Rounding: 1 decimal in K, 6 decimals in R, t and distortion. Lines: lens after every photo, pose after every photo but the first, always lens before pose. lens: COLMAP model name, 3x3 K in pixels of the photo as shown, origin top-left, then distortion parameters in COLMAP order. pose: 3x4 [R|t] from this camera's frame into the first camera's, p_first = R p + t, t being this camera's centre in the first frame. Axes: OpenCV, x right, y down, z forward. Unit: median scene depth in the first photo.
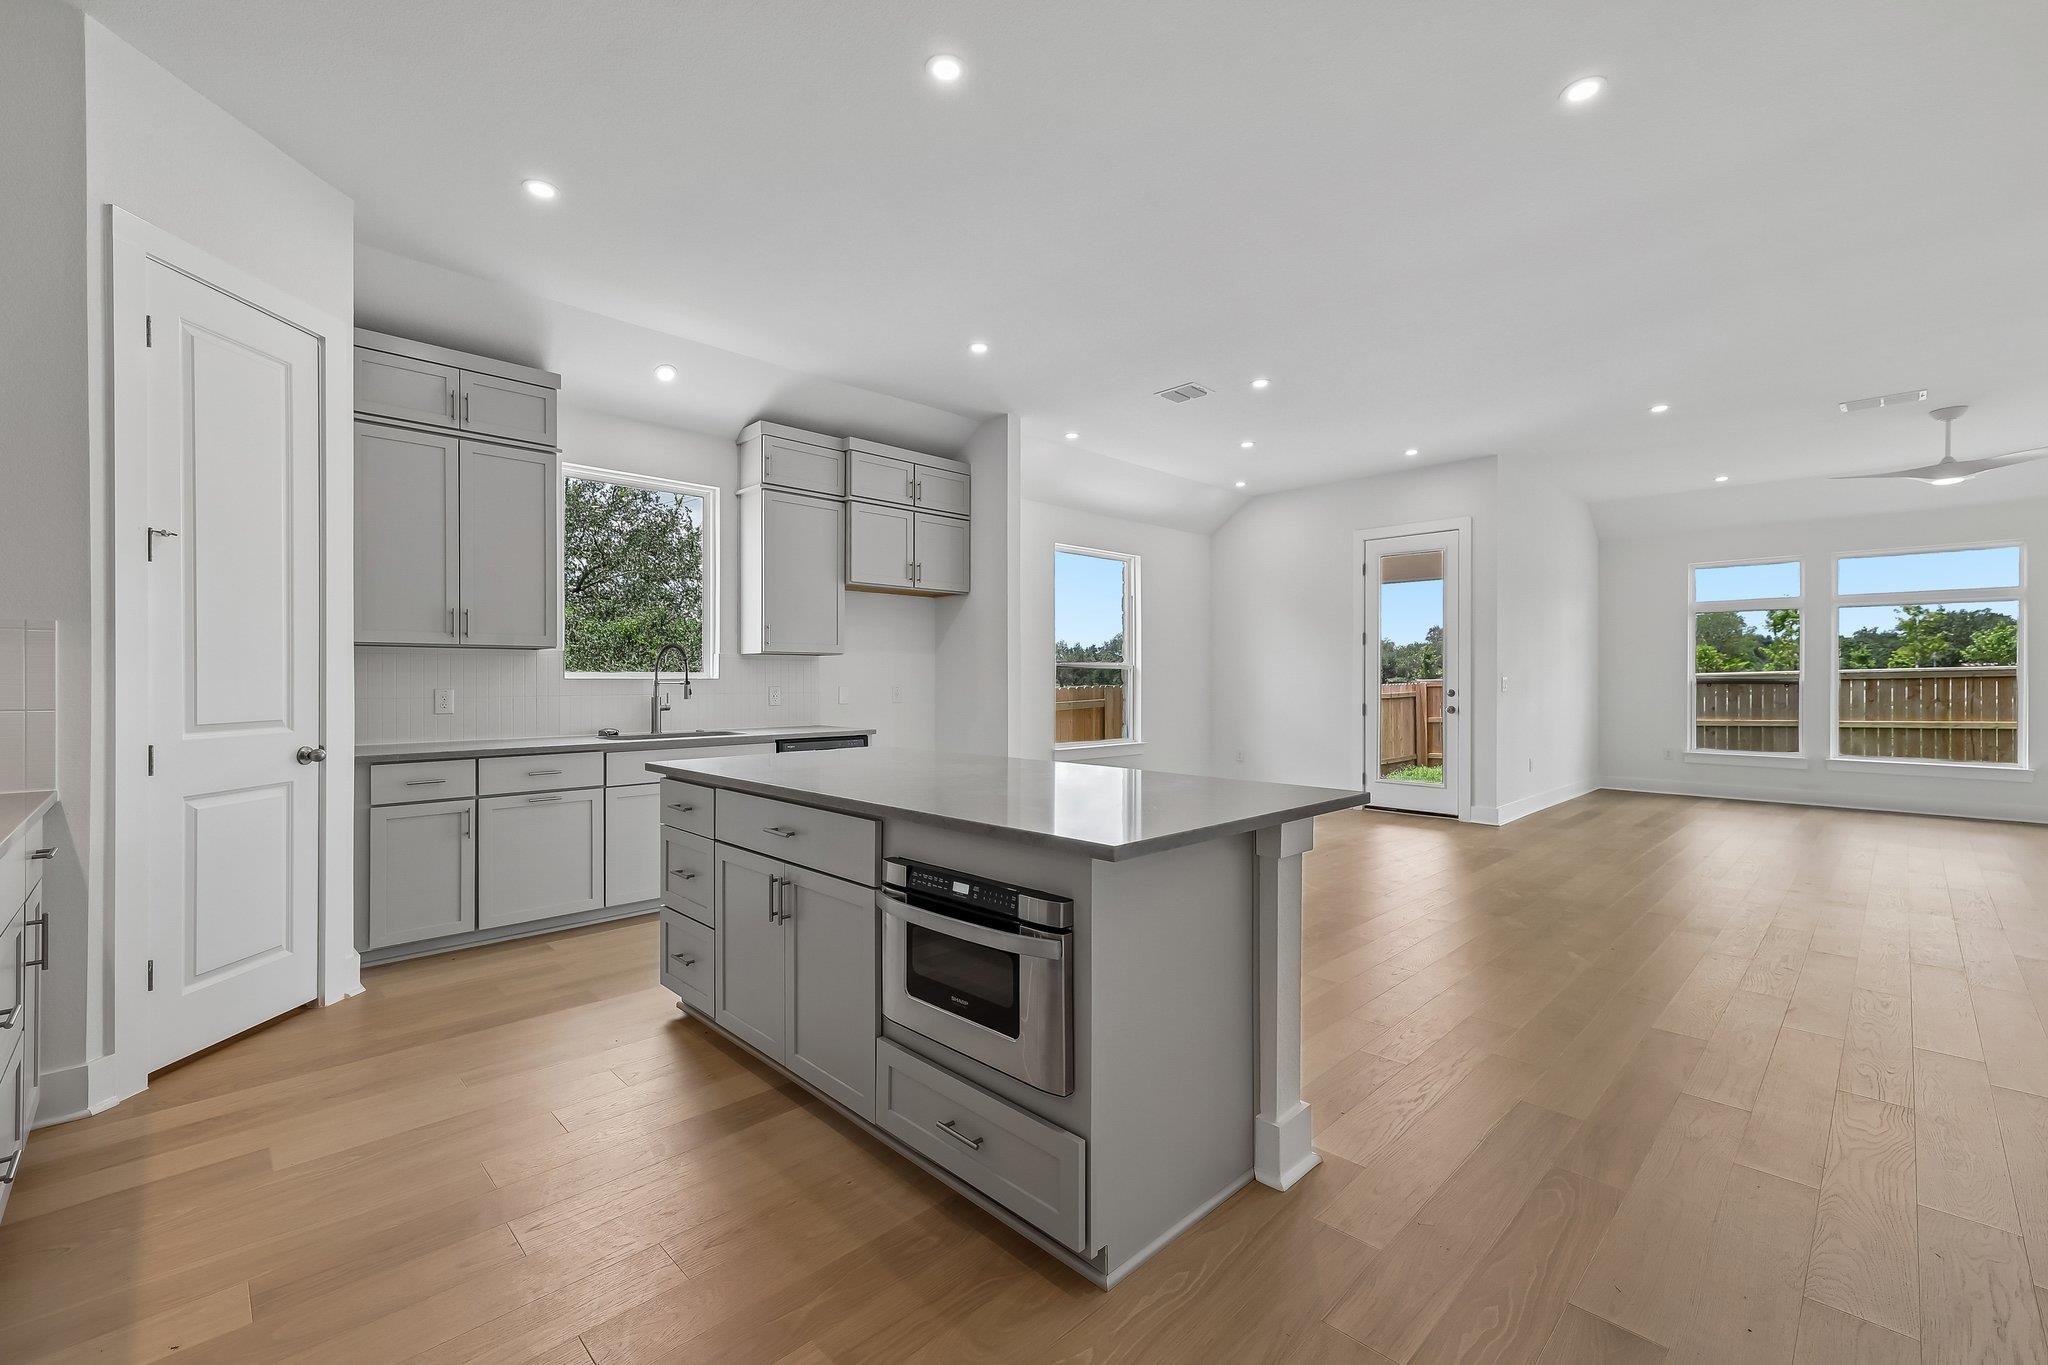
lens RADIAL K [[857.3, 0, 1027.2], [0, 857.3, 680.5], [0, 0, 1]] dist [0.009359, 0.000611]
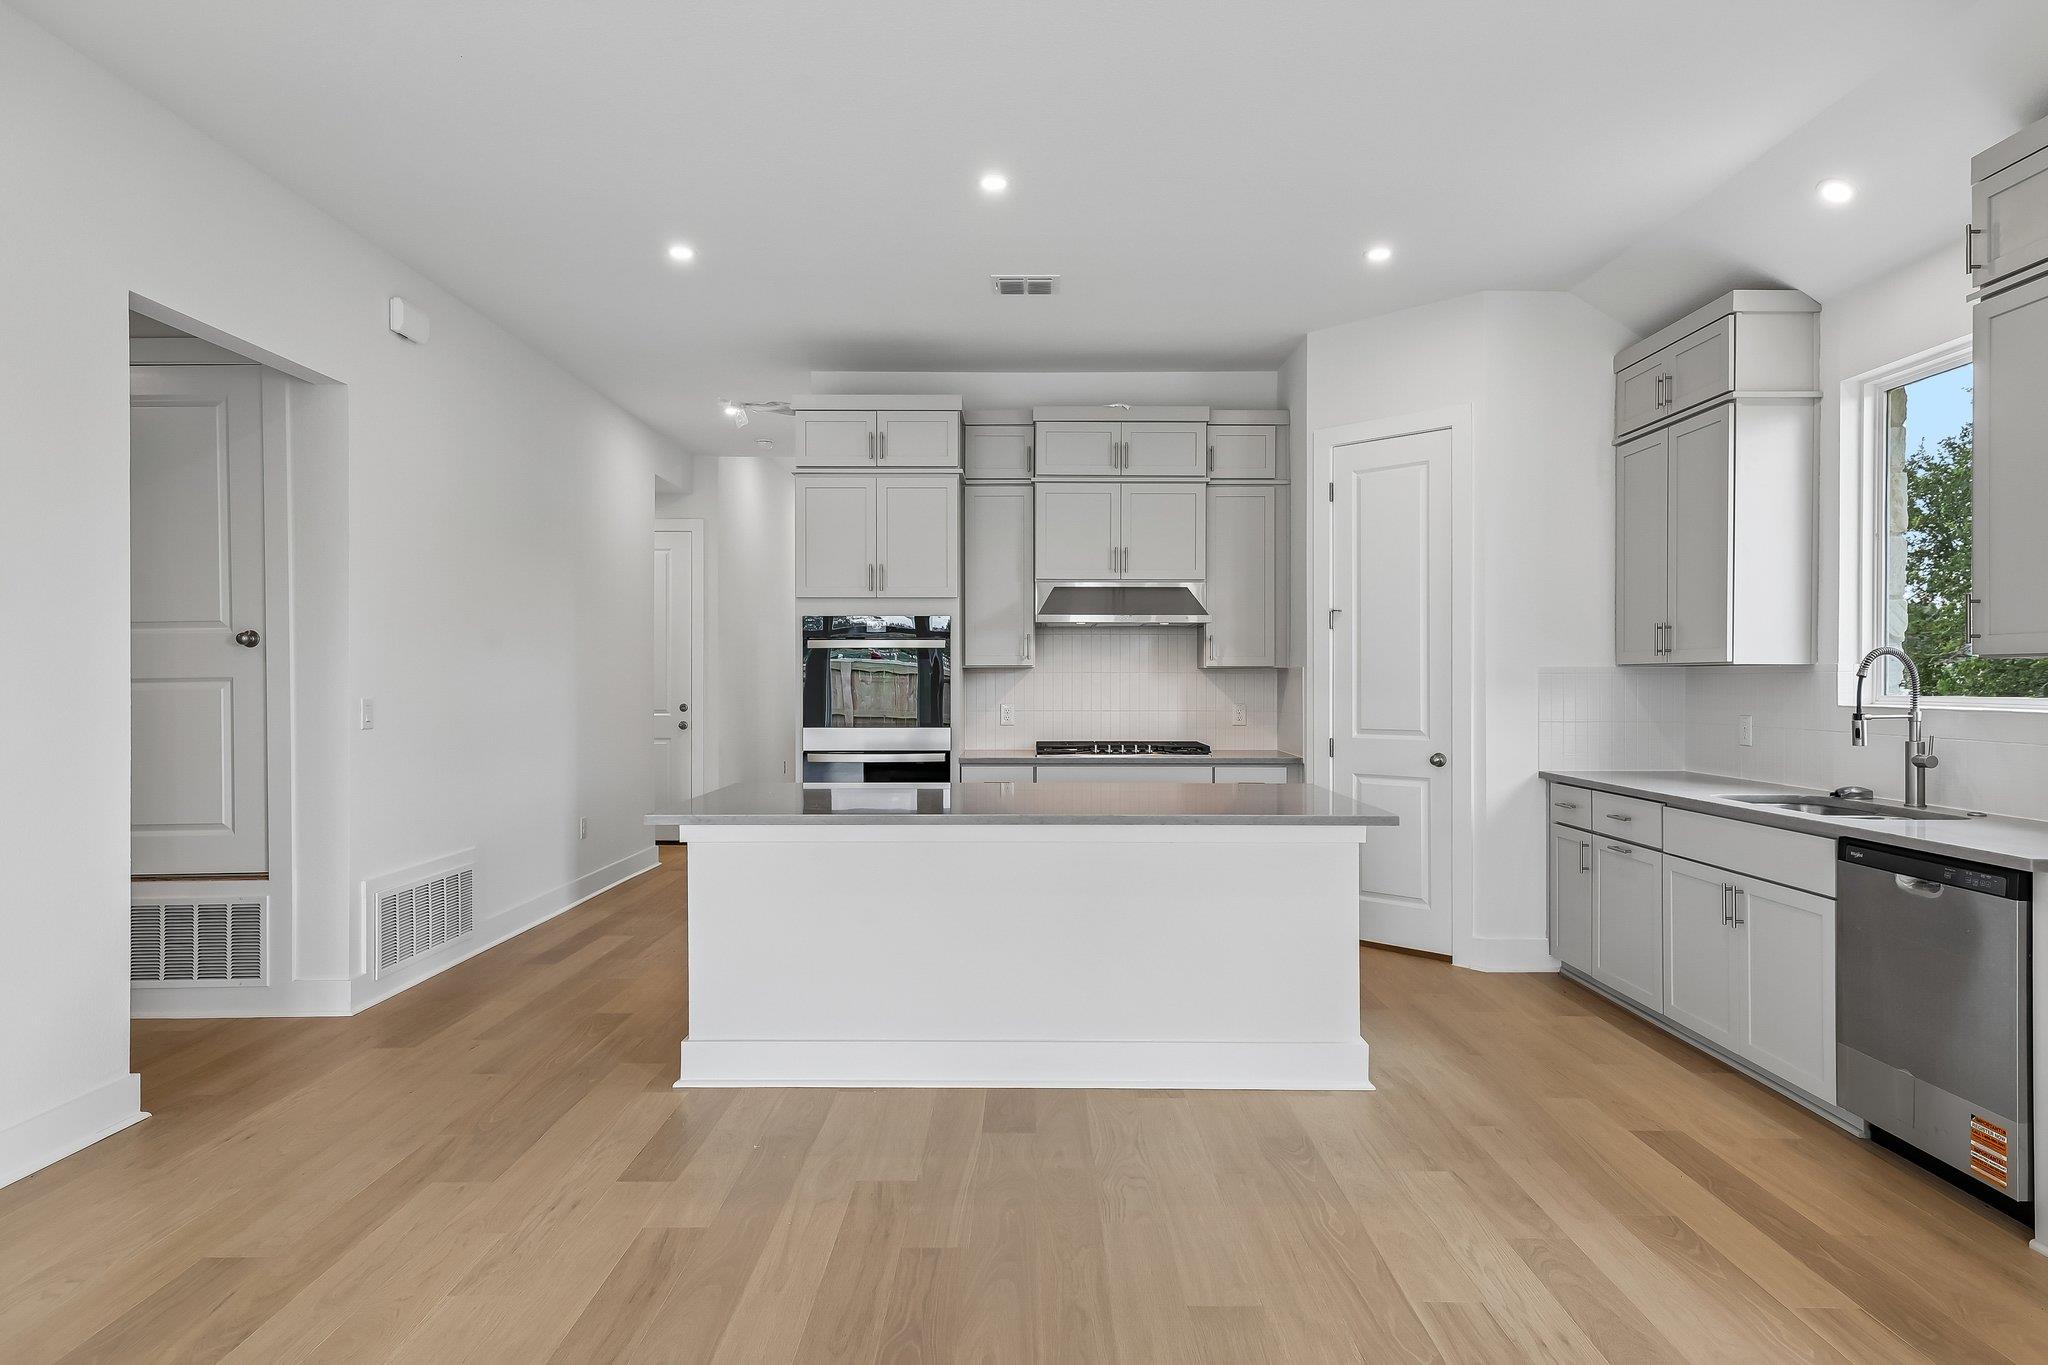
lens RADIAL K [[1172.2, 0, 1024.2], [0, 1172.2, 676.6], [0, 0, 1]] dist [0.018291, 0.002822]
pose [[-0.704827, -0.002238, -0.709375, 0.543266], [-0.002071, 0.999997, -0.001097, -0.022163], [0.709376, 0.000696, -0.704830, 1.162004]]
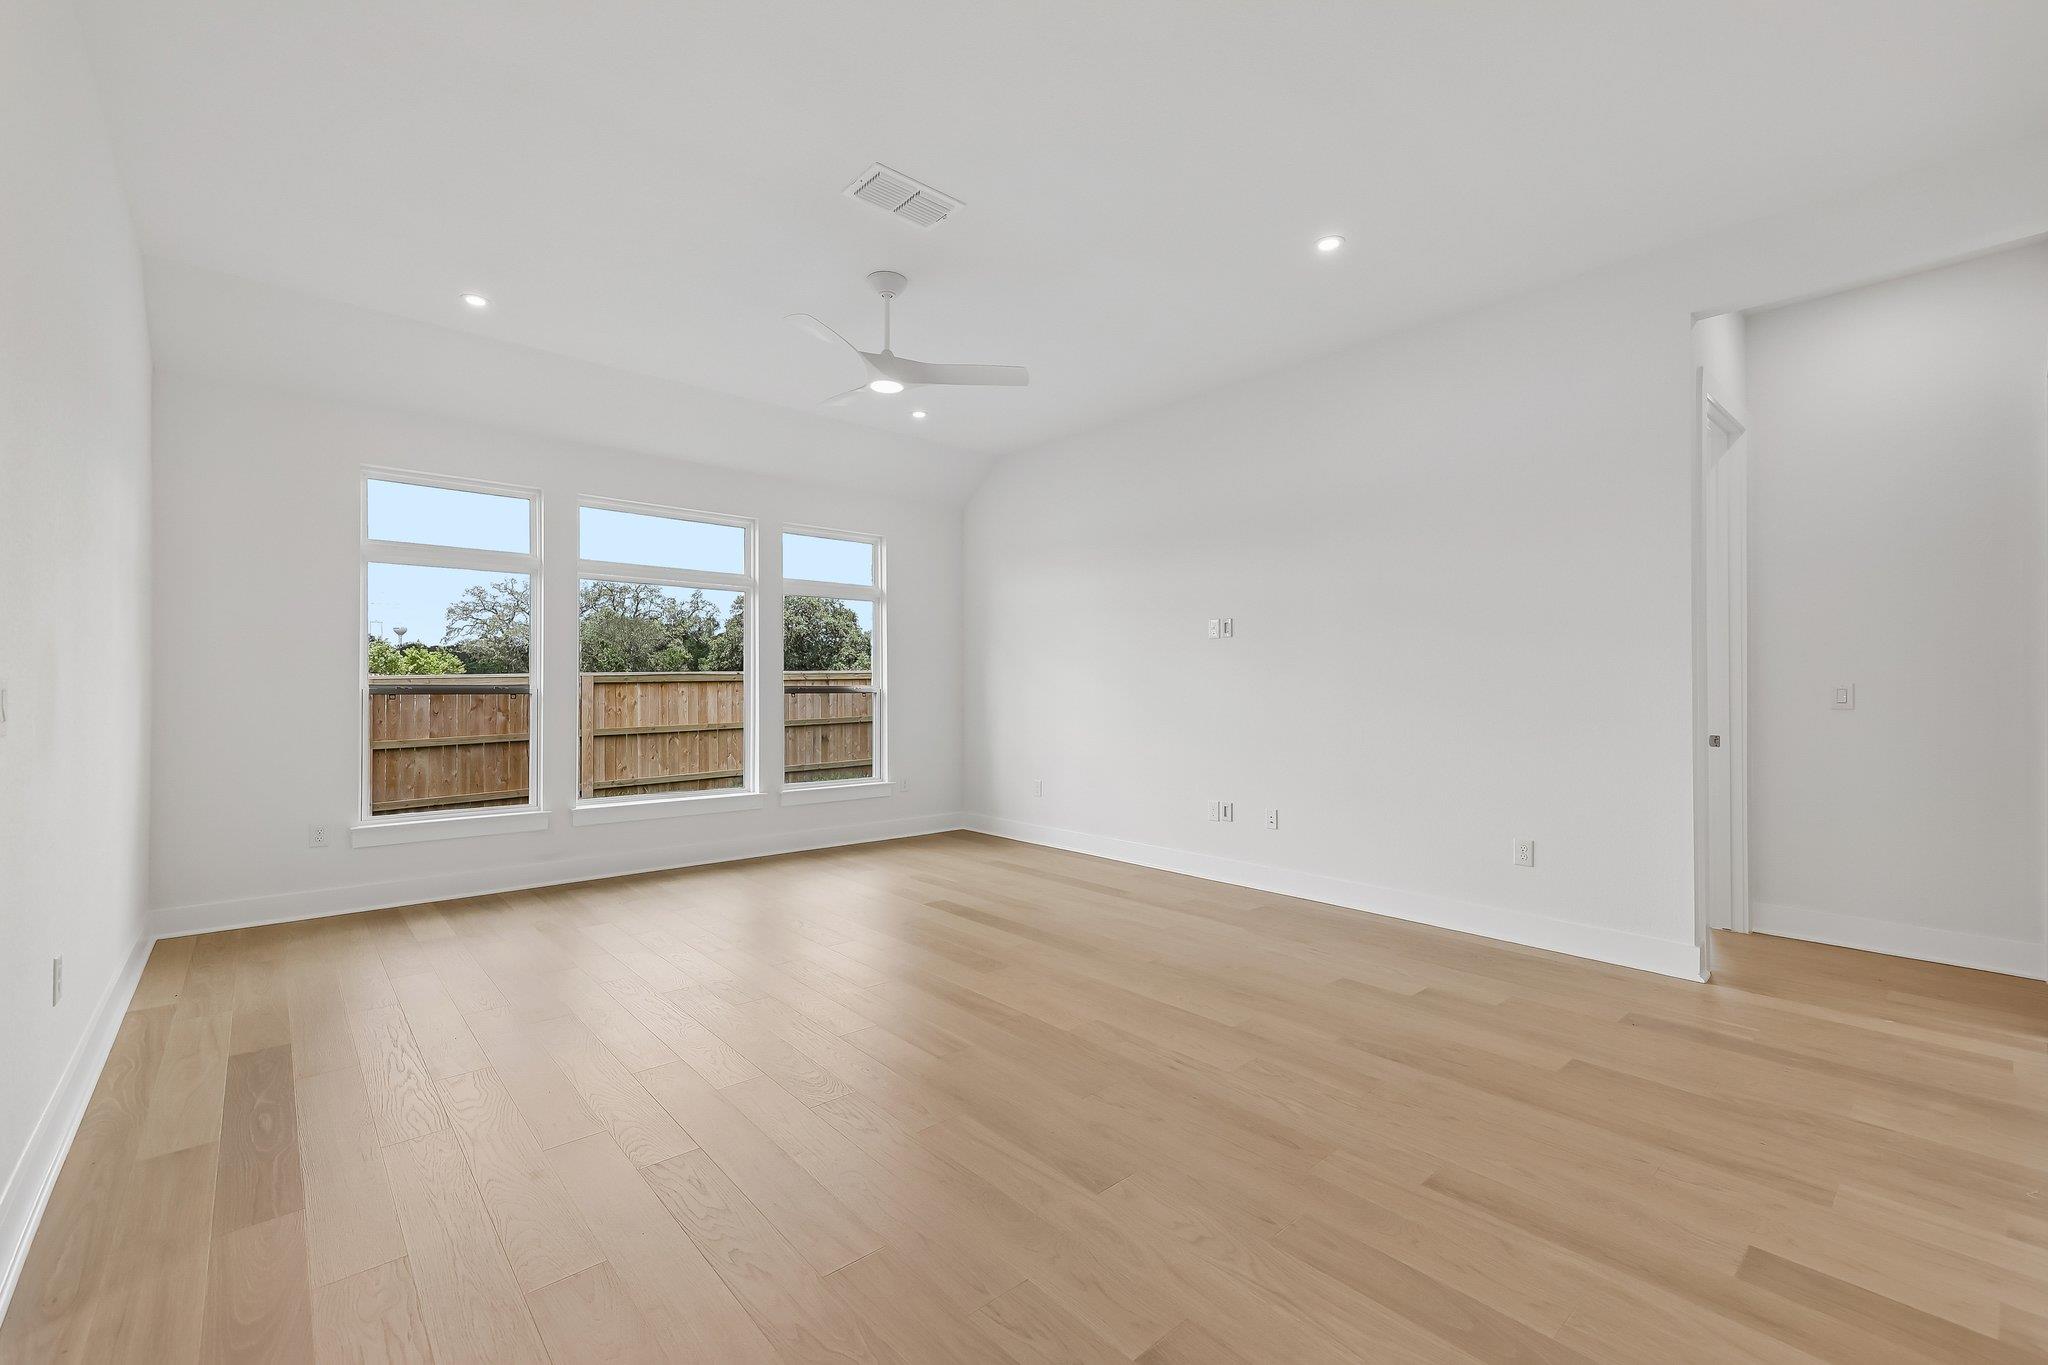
lens RADIAL K [[857.3, 0, 1000.3], [0, 857.3, 683.1], [0, 0, 1]] dist [0.009359, 0.000611]
pose [[0.066035, 0.004377, 0.997808, 0.507324], [0.002133, 0.999987, -0.004528, 0.000289], [-0.997815, 0.002427, 0.066025, 1.068627]]
